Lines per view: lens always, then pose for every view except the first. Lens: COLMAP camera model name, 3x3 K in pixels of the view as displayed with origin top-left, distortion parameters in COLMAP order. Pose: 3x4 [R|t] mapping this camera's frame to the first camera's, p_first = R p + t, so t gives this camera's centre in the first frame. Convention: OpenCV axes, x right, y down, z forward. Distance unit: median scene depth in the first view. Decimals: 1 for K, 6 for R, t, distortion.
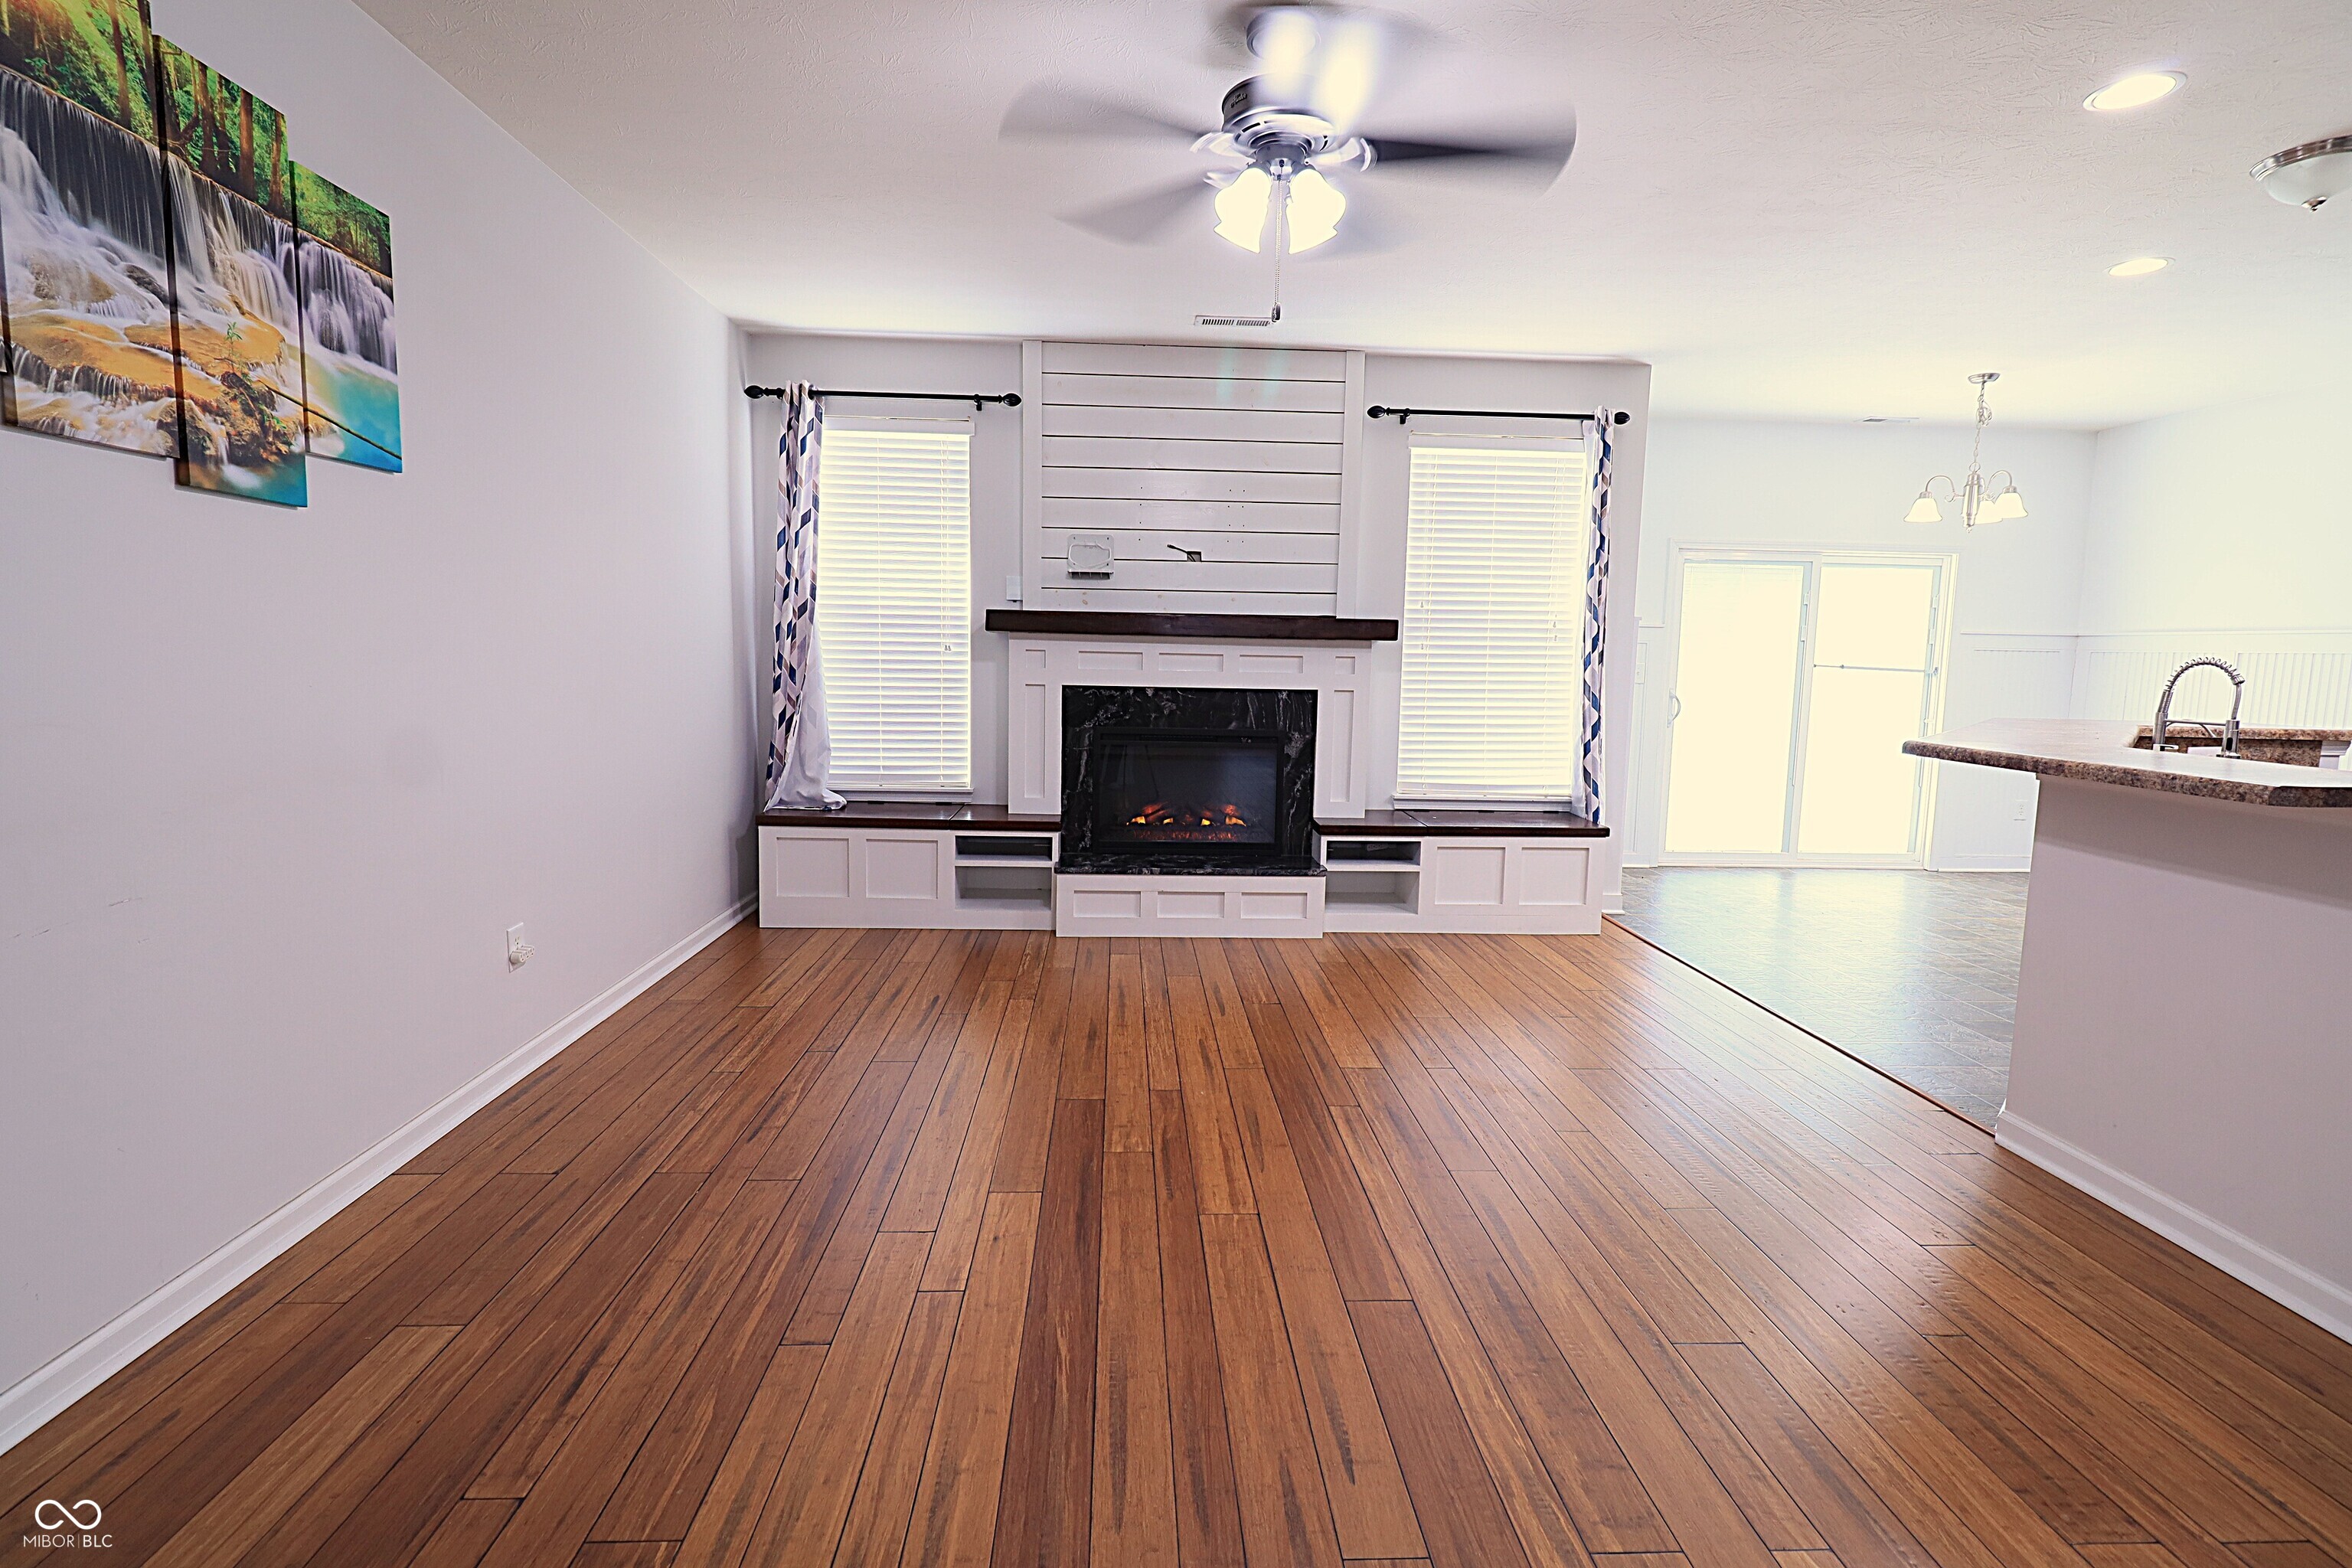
lens RADIAL K [[1087.6, 0, 1174.0], [0, 1087.6, 765.7], [0, 0, 1]] dist [0.004468, -0.000024]
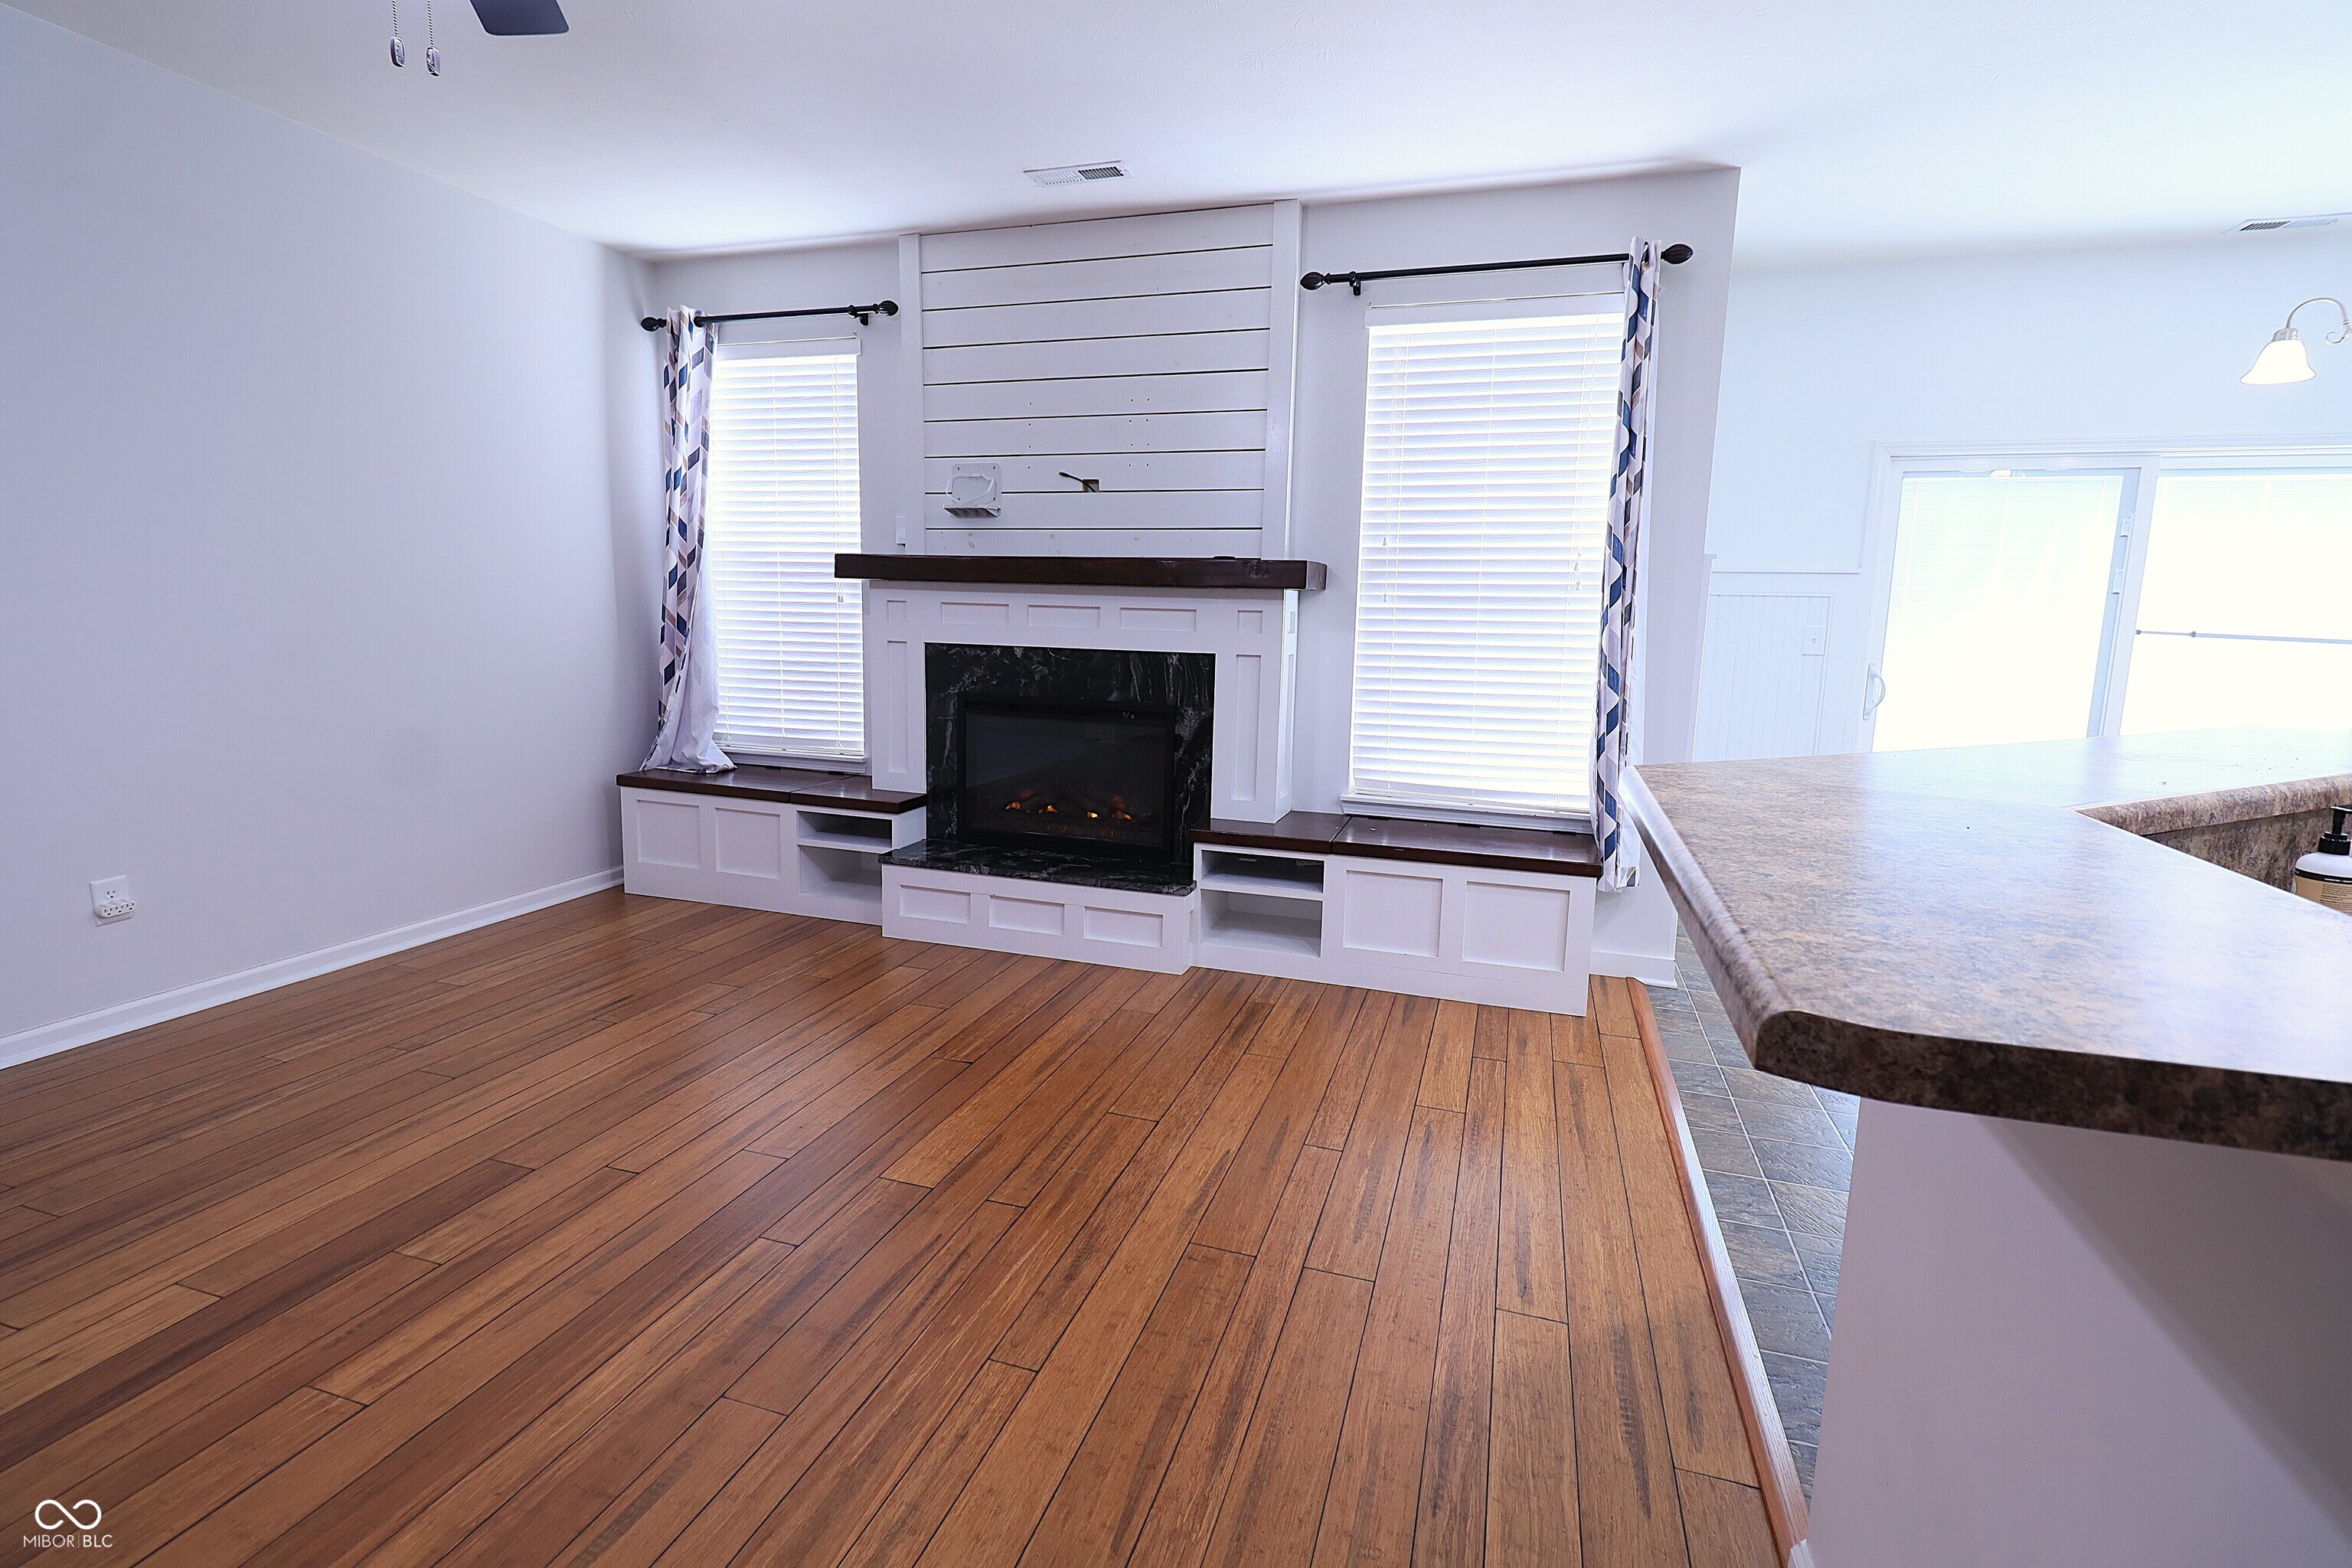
lens RADIAL K [[1087.6, 0, 1173.6], [0, 1087.6, 761.7], [0, 0, 1]] dist [0.004468, -0.000024]
pose [[0.936392, 0.052160, -0.347059, 0.378174], [-0.043094, 0.998499, 0.033795, -0.017973], [0.348301, -0.016689, 0.937234, 0.267184]]
